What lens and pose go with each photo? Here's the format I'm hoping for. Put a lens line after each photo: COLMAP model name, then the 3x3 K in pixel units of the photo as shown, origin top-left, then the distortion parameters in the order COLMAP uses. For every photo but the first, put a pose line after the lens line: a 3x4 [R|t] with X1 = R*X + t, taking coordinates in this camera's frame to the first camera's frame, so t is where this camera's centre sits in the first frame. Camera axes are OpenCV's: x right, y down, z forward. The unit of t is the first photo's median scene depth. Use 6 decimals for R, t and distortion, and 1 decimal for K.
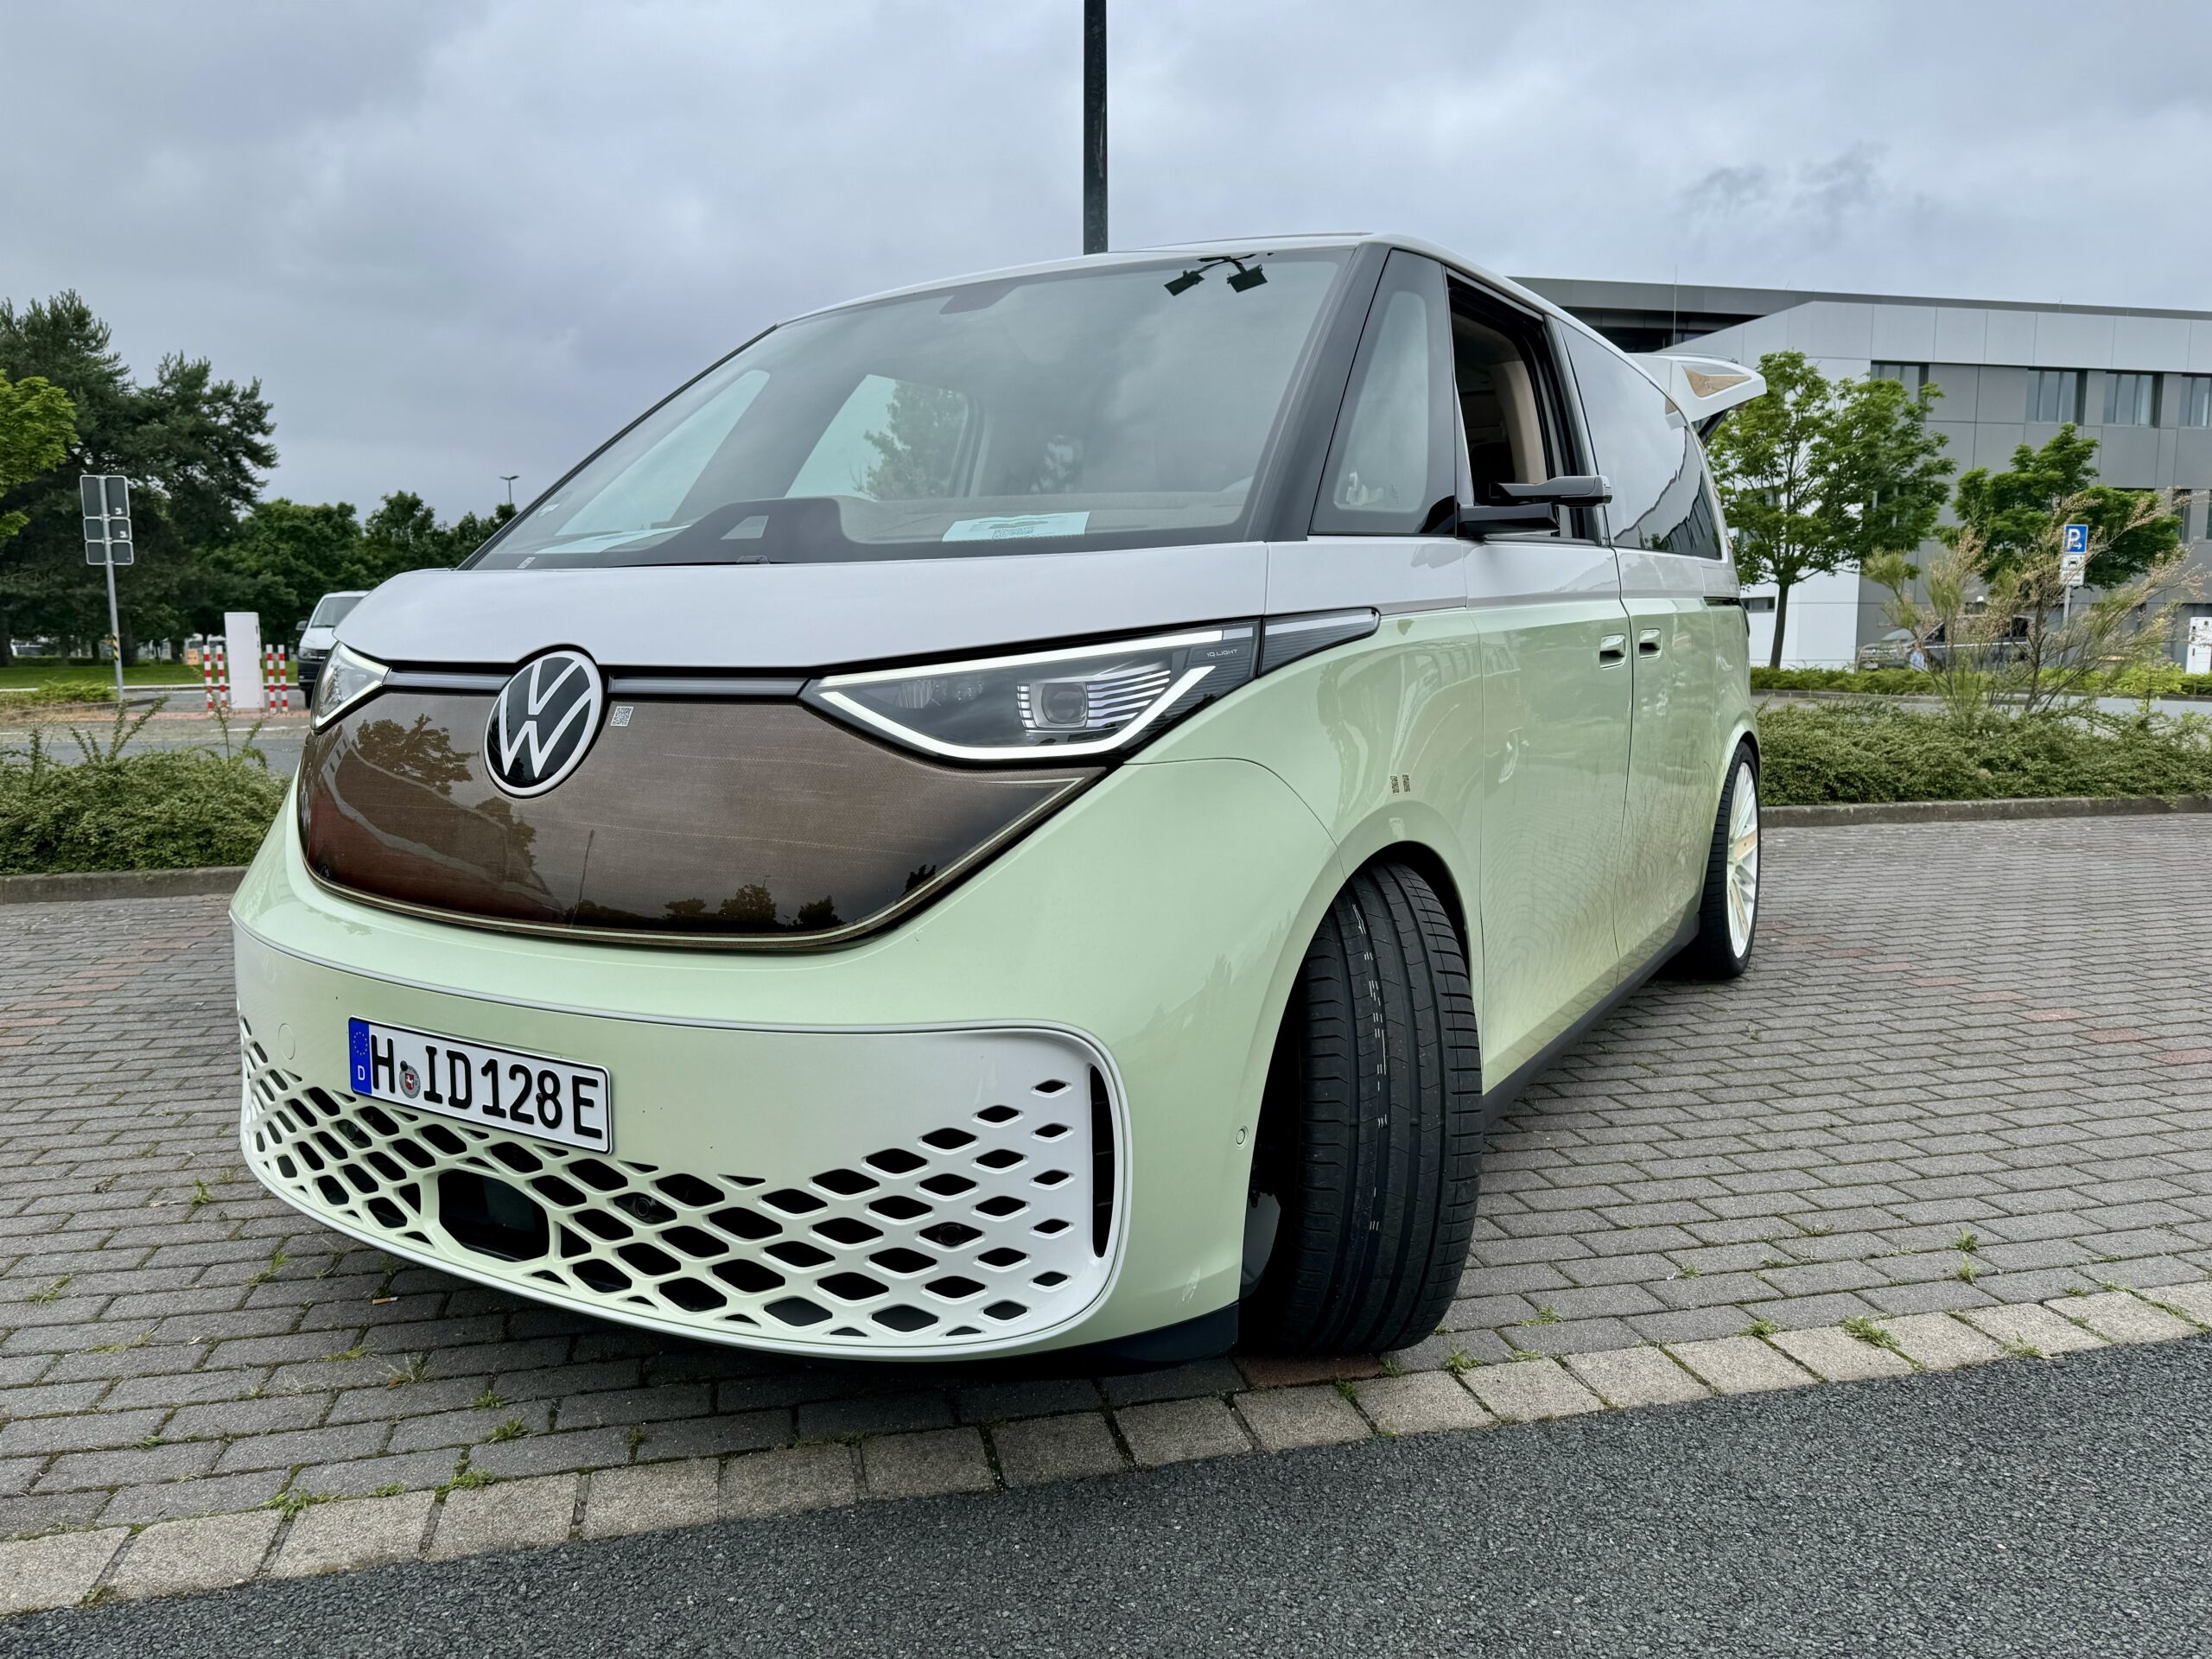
lens RADIAL K [[1526.2, 0, 1112.4], [0, 1526.2, 838.4], [0, 0, 1]] dist [0.056085, -0.057255]
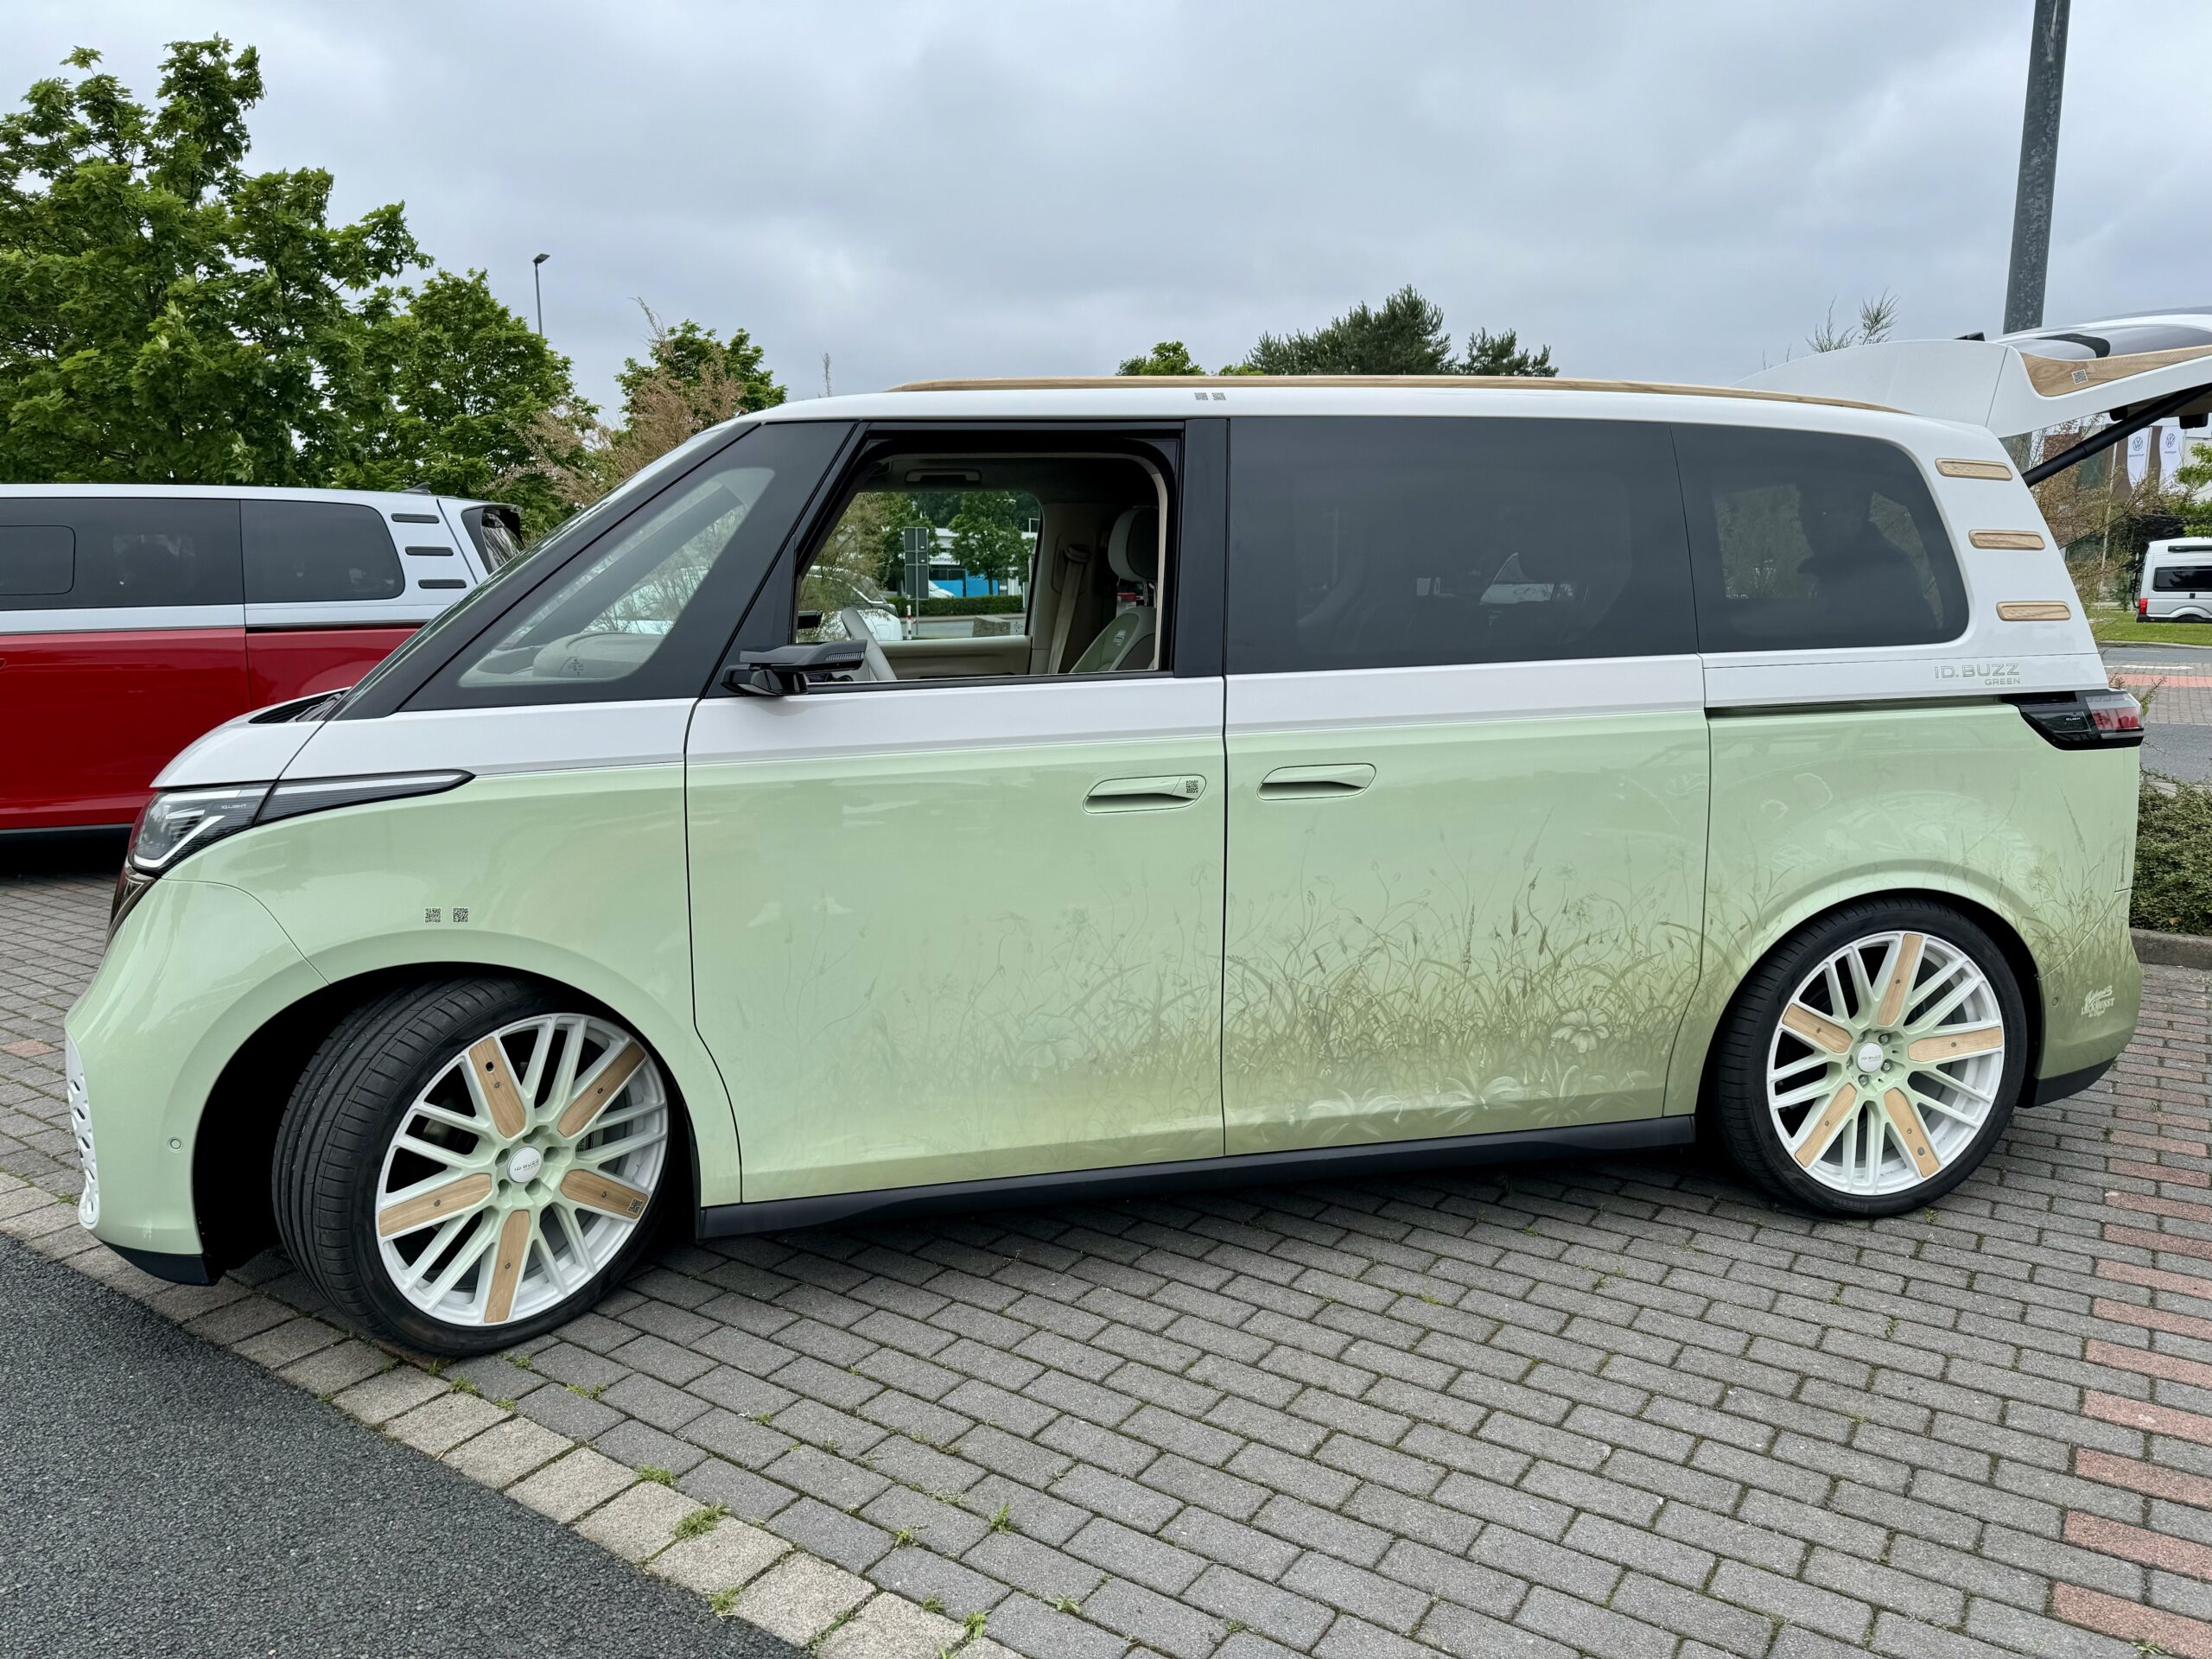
lens RADIAL K [[1526.2, 0, 1147.4], [0, 1526.2, 827.3], [0, 0, 1]] dist [0.056085, -0.057255]
pose [[0.693819, 0.126861, -0.708887, 1.558301], [-0.100098, 0.991795, 0.079519, -0.279938], [0.713159, 0.015786, 0.700825, 0.564289]]
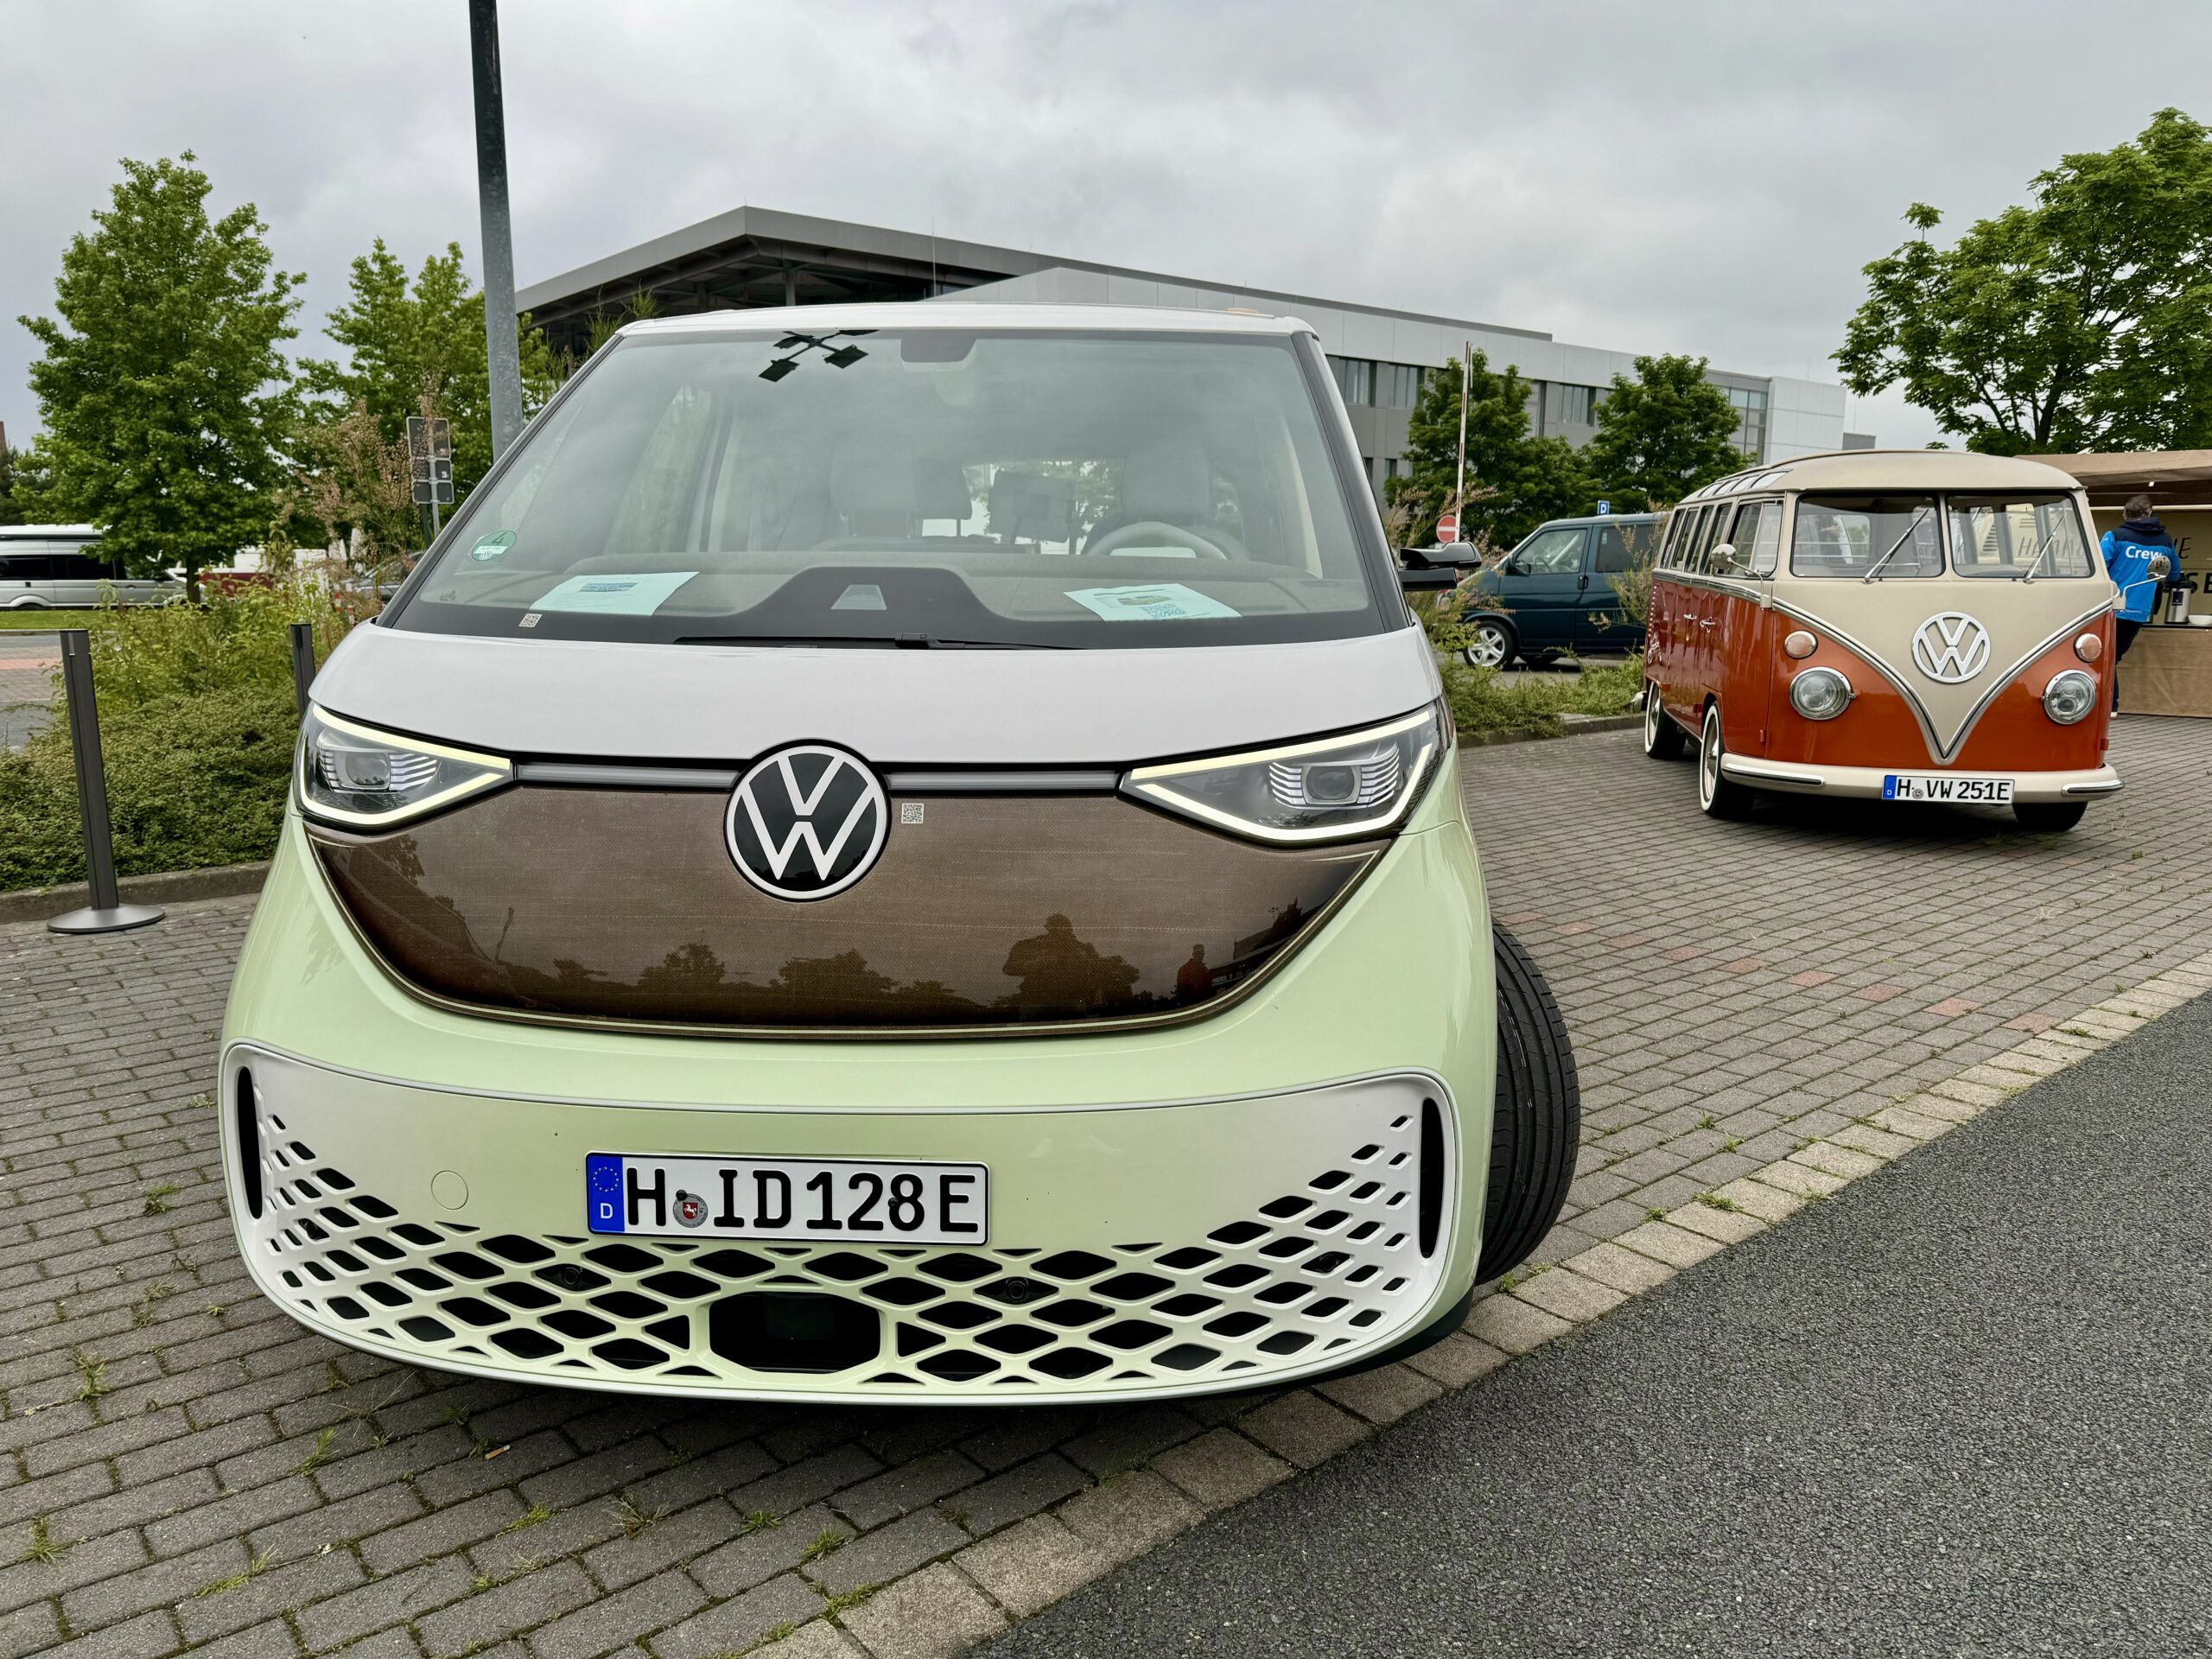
lens RADIAL K [[1526.2, 0, 1106.1], [0, 1526.2, 828.5], [0, 0, 1]] dist [0.056085, -0.057255]
pose [[0.895985, -0.066862, 0.439022, -0.634096], [0.050575, 0.997532, 0.048704, -0.110227], [-0.441195, -0.021435, 0.897155, 0.047762]]
